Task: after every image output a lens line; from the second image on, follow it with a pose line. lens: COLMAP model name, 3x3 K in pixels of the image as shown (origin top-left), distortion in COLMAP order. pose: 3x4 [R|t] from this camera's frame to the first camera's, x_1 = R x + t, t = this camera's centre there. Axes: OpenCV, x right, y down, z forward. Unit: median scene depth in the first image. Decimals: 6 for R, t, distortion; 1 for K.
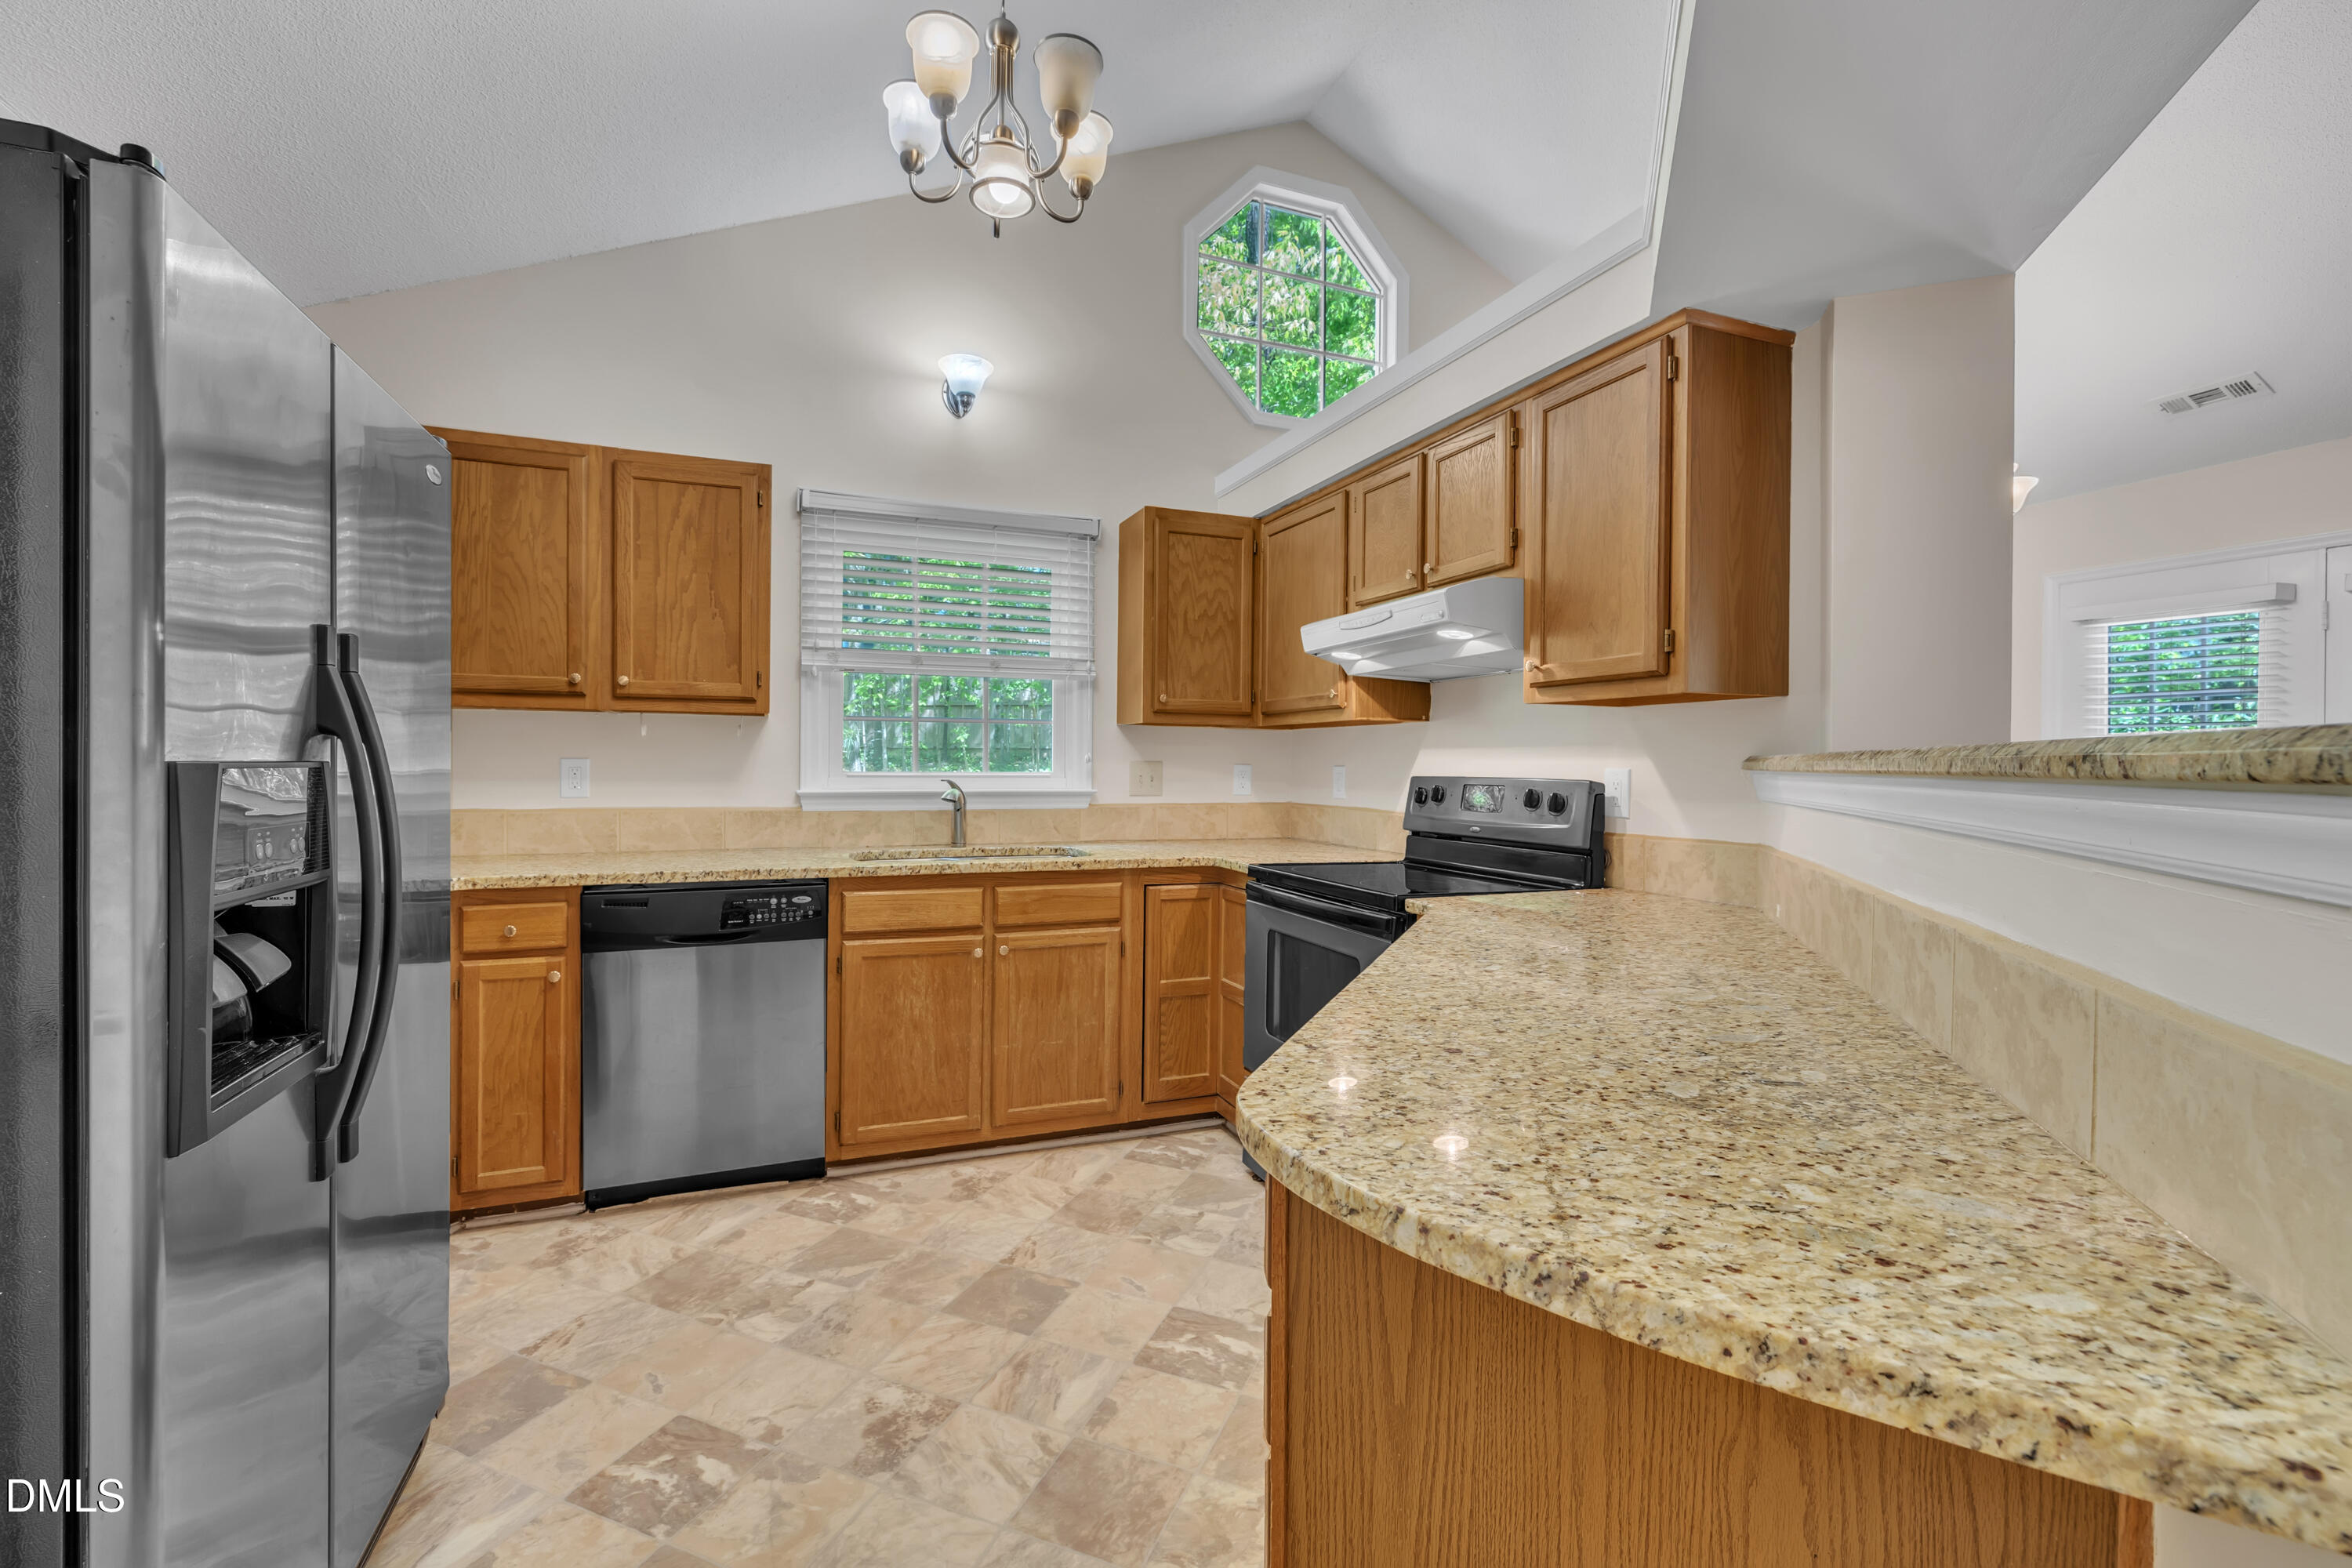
lens RADIAL K [[997.7, 0, 1169.4], [0, 997.7, 773.3], [0, 0, 1]] dist [0.000266, 0.000694]
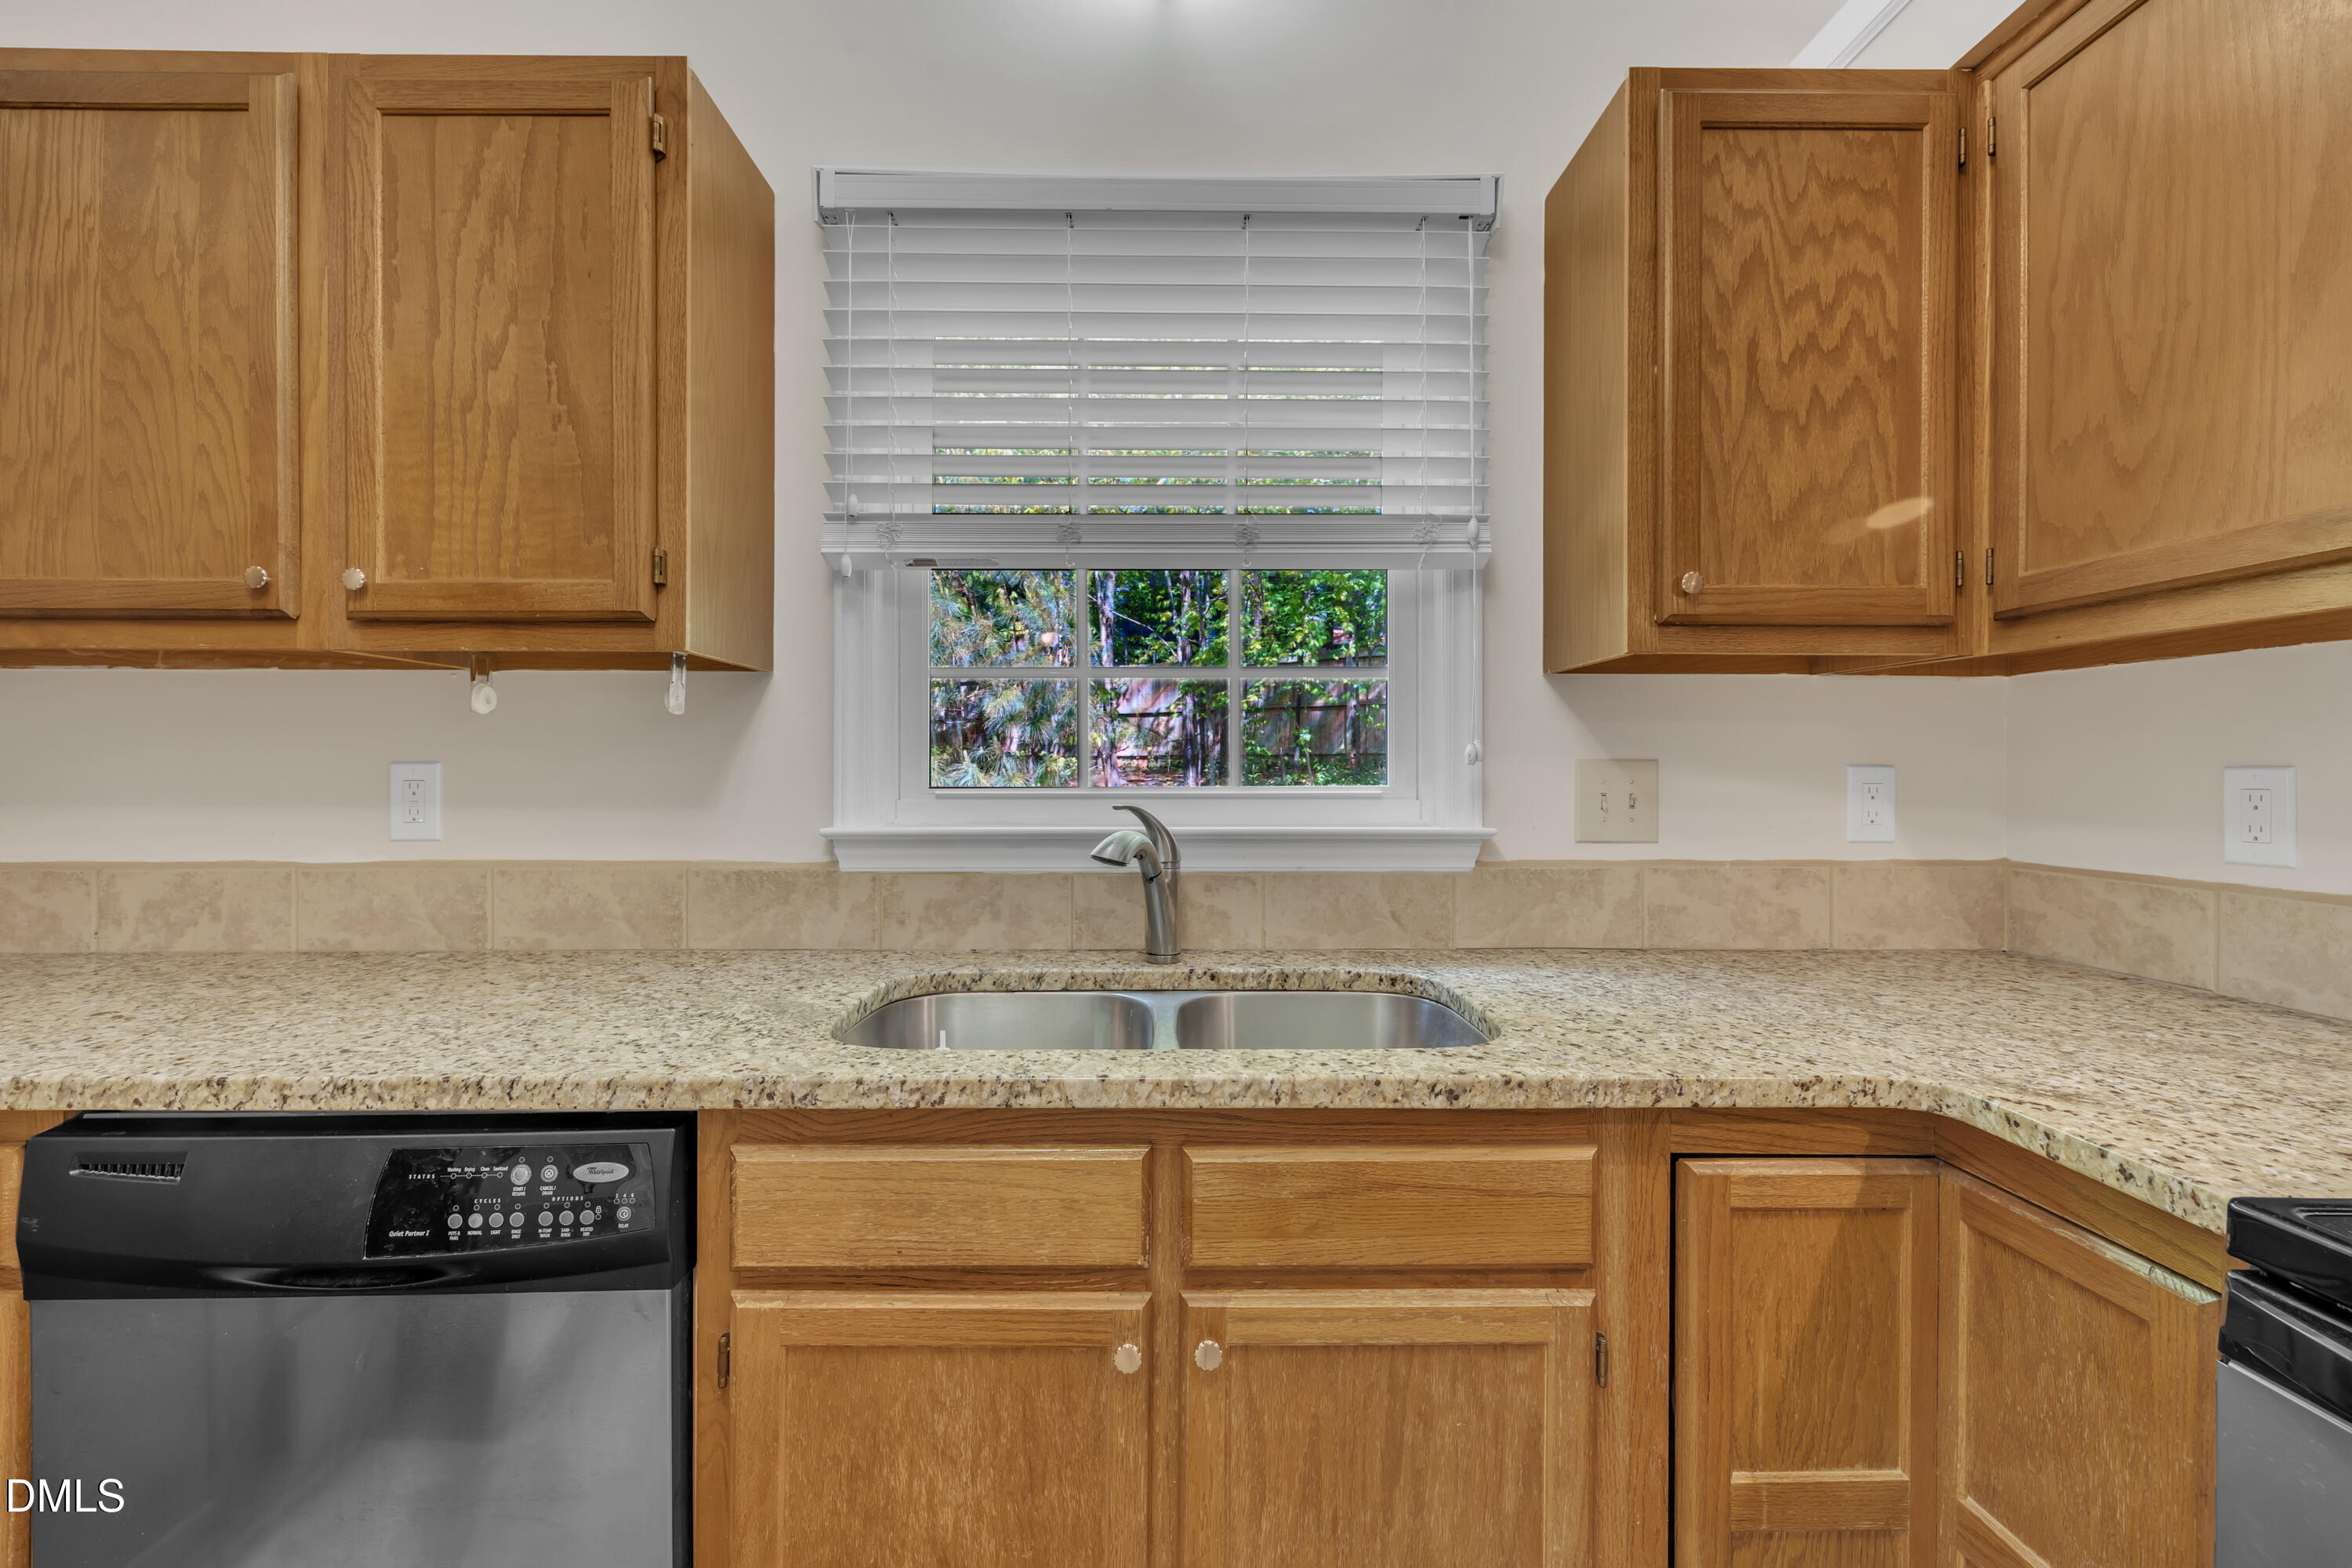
lens RADIAL K [[997.7, 0, 1171.1], [0, 997.7, 770.1], [0, 0, 1]] dist [0.000266, 0.000694]
pose [[0.934320, -0.007182, -0.356363, -0.058427], [0.003240, 0.999927, -0.011657, -0.004006], [0.356421, 0.009737, 0.934275, 0.649647]]
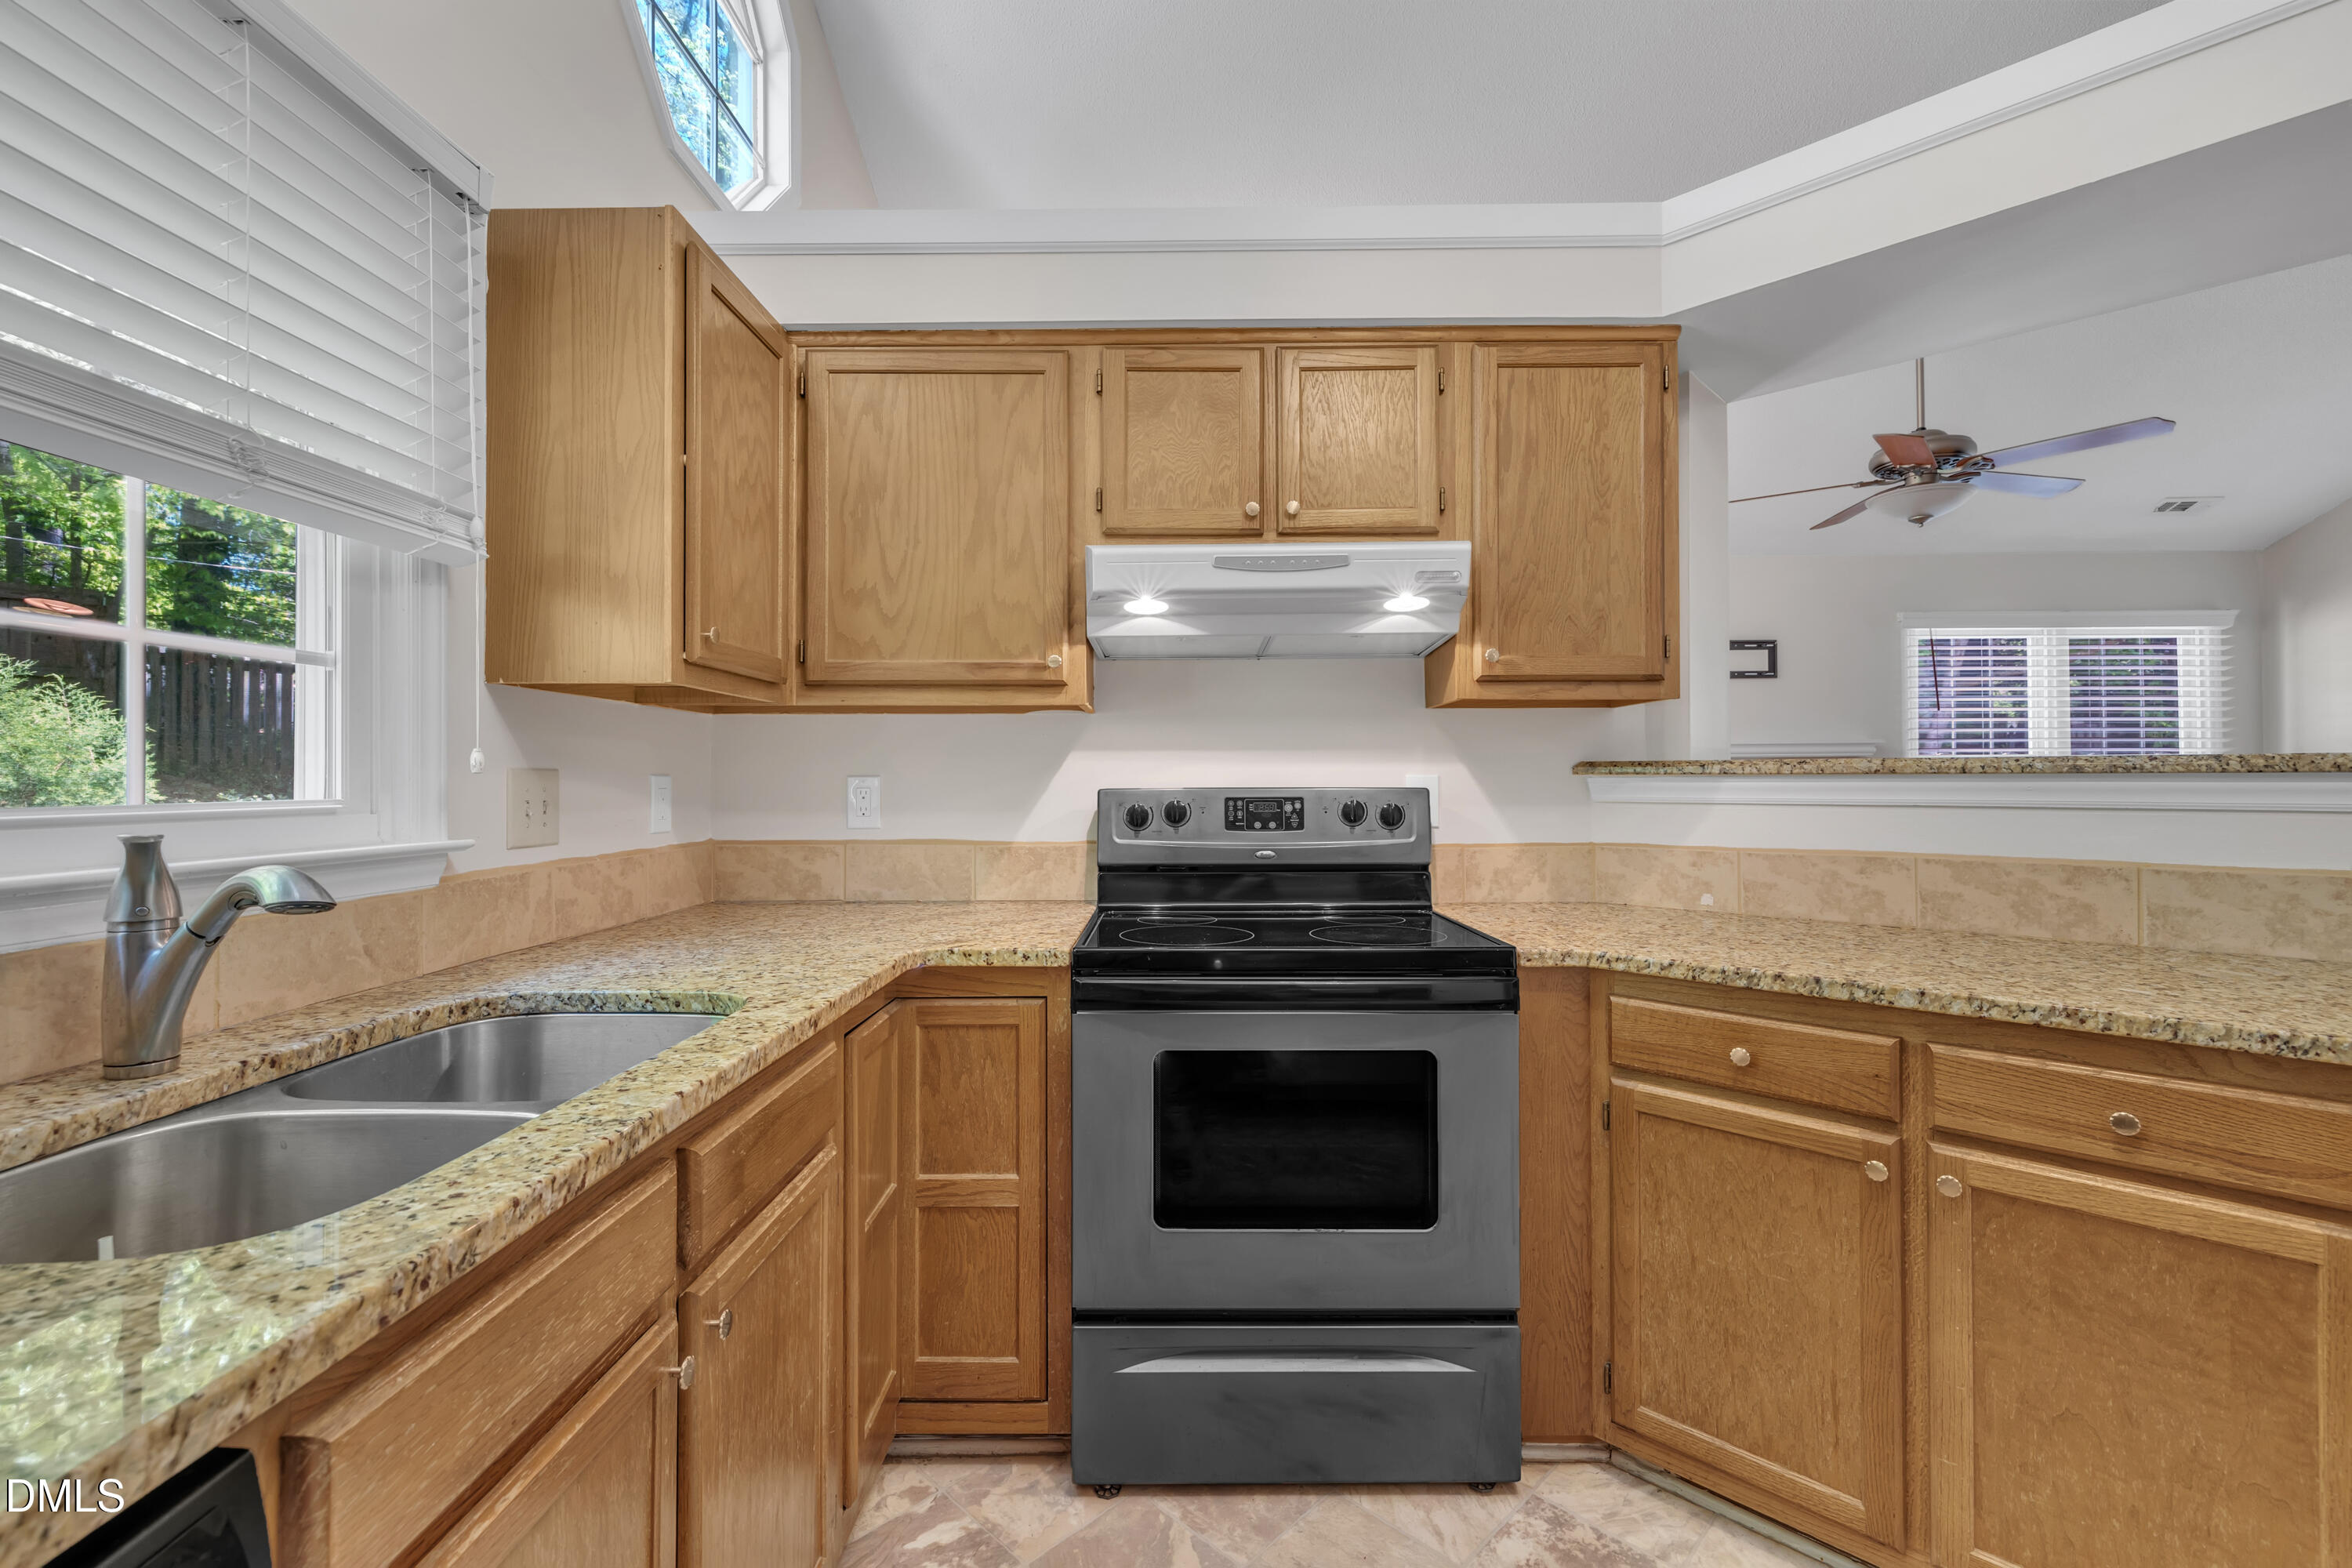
lens RADIAL K [[997.7, 0, 1169.0], [0, 997.7, 773.2], [0, 0, 1]] dist [0.000266, 0.000694]
pose [[0.382441, -0.004624, 0.923968, -0.391103], [0.014290, 0.999897, -0.000911, -0.006826], [-0.923869, 0.013552, 0.382468, 0.677396]]
